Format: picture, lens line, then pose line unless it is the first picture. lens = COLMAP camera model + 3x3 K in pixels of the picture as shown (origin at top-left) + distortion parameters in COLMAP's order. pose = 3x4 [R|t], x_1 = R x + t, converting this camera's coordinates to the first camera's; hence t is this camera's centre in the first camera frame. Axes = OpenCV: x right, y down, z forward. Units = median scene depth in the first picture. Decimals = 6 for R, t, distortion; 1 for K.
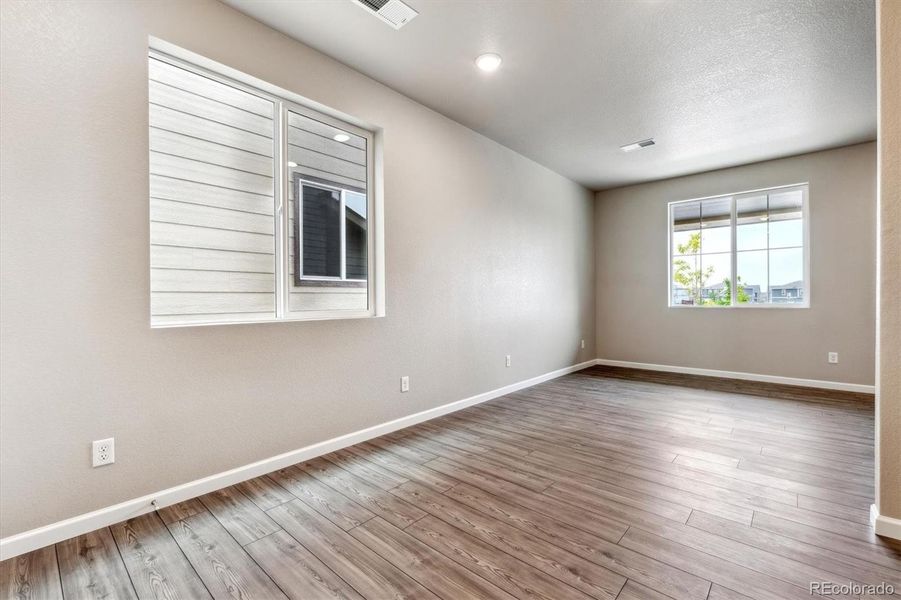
lens RADIAL K [[390.0, 0, 457.1], [0, 390.0, 301.4], [0, 0, 1]] dist [-0.001678, 0.001527]
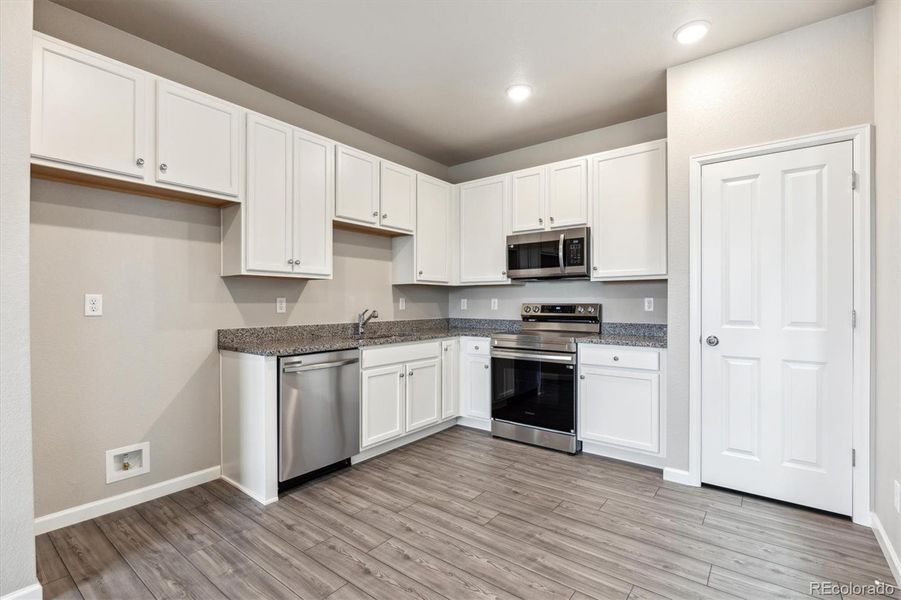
lens RADIAL K [[416.1, 0, 449.4], [0, 416.1, 303.0], [0, 0, 1]] dist [-0.002715, -0.001140]
pose [[-0.998482, 0.008158, -0.054480, 0.095697], [0.007933, 0.999959, 0.004337, -0.038570], [0.054514, 0.003898, -0.998505, 0.943235]]
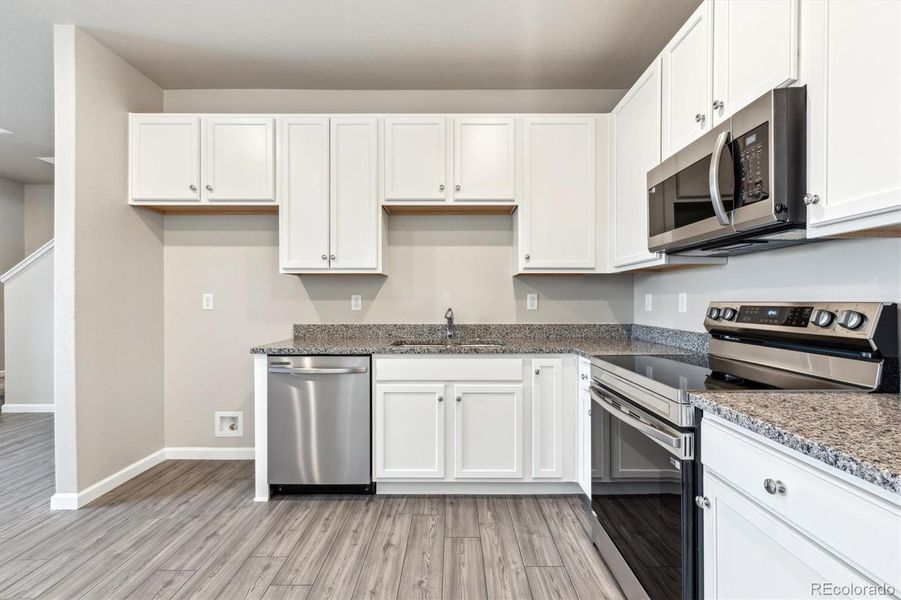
lens RADIAL K [[390.0, 0, 453.7], [0, 390.0, 300.1], [0, 0, 1]] dist [-0.001678, 0.001527]
pose [[-0.656609, 0.007142, 0.754197, -0.329219], [0.008282, 0.999963, -0.002258, -0.034470], [-0.754186, 0.004764, -0.656644, 0.432979]]
